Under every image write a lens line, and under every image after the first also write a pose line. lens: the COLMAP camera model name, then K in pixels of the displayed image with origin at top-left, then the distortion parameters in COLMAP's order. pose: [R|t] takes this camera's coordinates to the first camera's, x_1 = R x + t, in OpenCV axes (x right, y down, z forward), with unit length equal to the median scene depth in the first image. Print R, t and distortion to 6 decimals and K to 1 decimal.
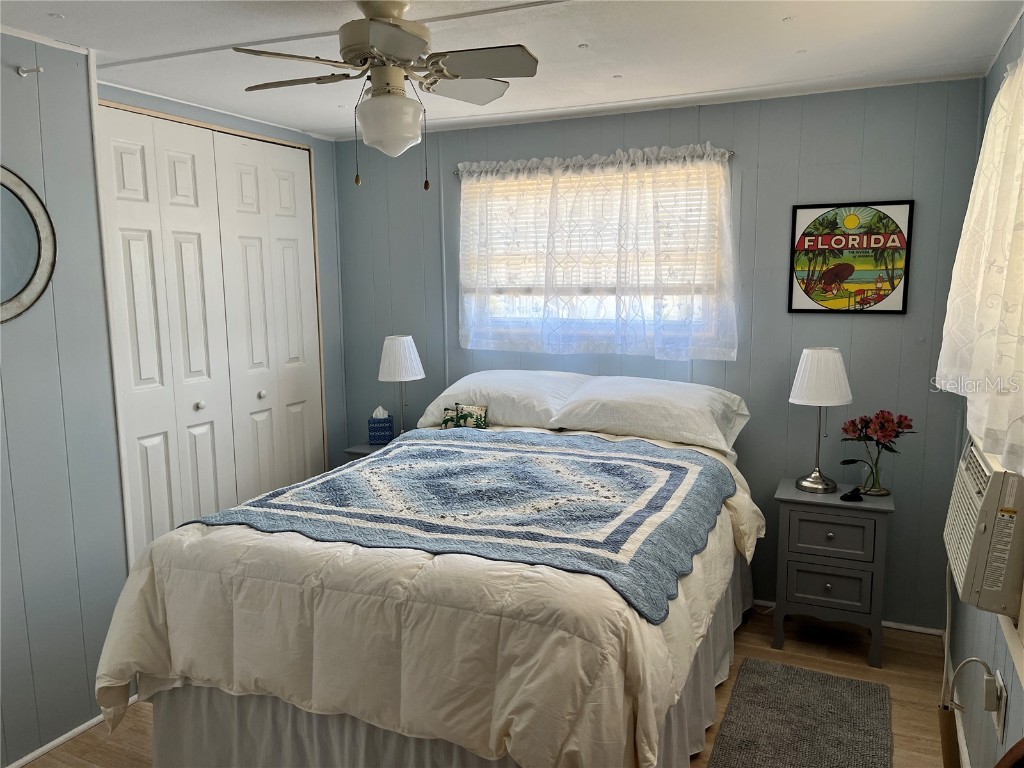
lens RADIAL K [[785.4, 0, 513.1], [0, 785.4, 385.6], [0, 0, 1]] dist [0.050142, -0.022288]
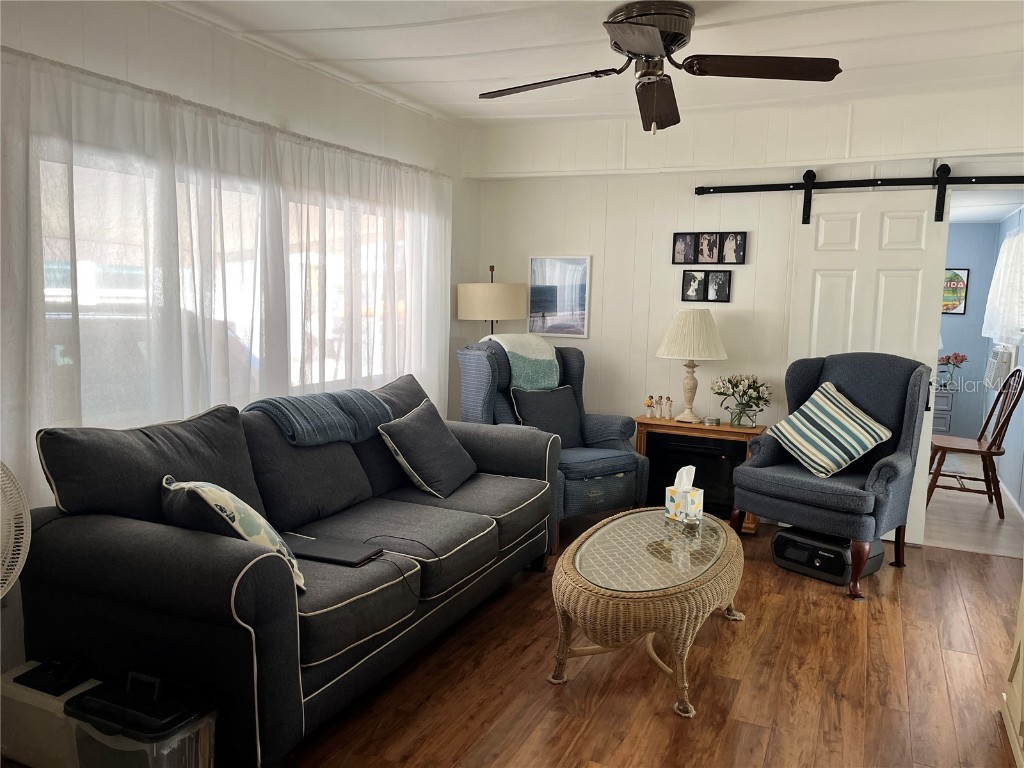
lens RADIAL K [[785.4, 0, 511.5], [0, 785.4, 381.1], [0, 0, 1]] dist [0.050142, -0.022288]
pose [[0.999308, 0.036999, -0.003860, -0.891159], [-0.037093, 0.998919, -0.028027, 0.236787], [0.002819, 0.028151, 0.999600, -1.461778]]
